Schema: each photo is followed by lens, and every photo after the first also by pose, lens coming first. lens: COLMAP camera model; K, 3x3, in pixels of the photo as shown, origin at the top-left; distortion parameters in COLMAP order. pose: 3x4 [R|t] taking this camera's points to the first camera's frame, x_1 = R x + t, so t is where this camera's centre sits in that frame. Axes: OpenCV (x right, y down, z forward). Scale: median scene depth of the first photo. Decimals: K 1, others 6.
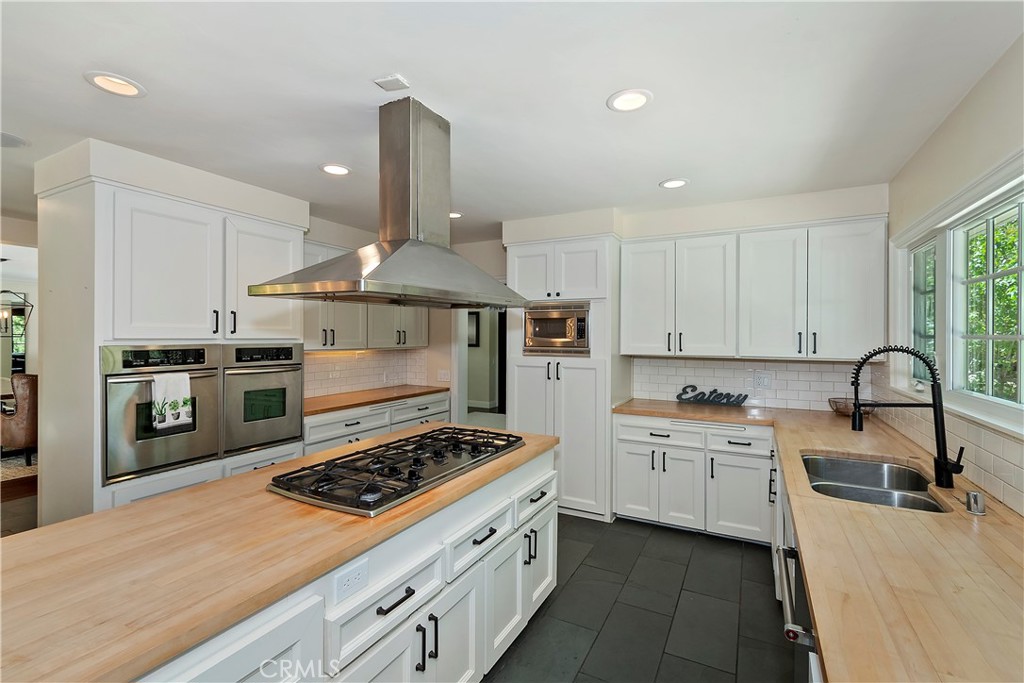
lens RADIAL K [[455.5, 0, 513.2], [0, 455.5, 336.4], [0, 0, 1]] dist [0.001715, 0.000243]
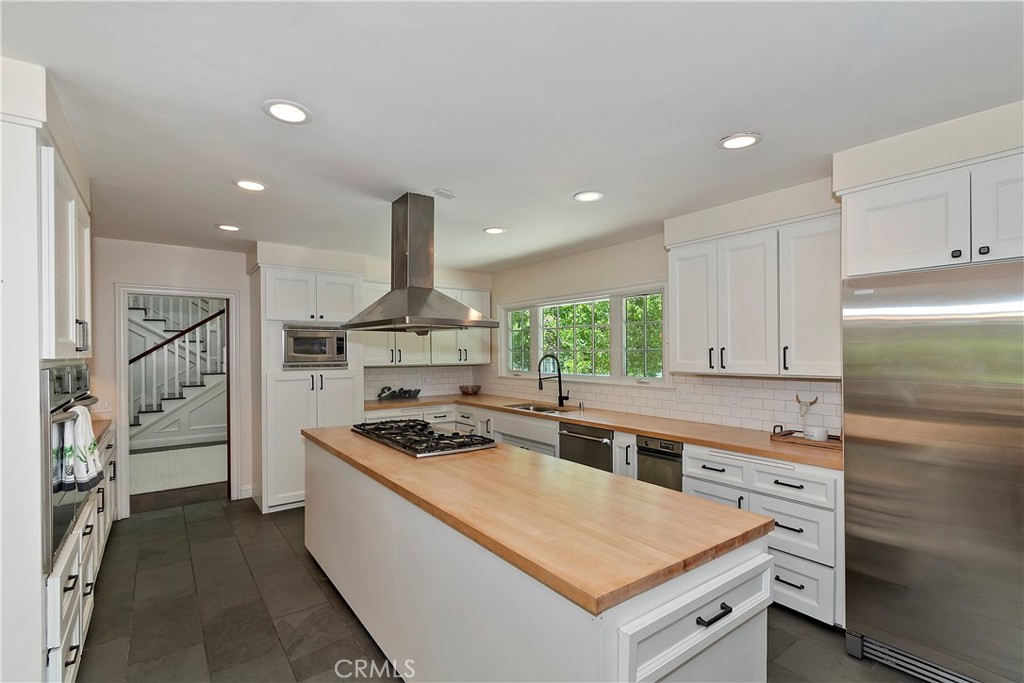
lens RADIAL K [[471.8, 0, 512.0], [0, 471.8, 341.5], [0, 0, 1]] dist [0.000619, 0.000052]
pose [[0.424335, 0.011937, 0.905427, -0.800596], [0.007871, 0.999827, -0.016871, -0.004631], [-0.905471, 0.014285, 0.424167, 0.034842]]
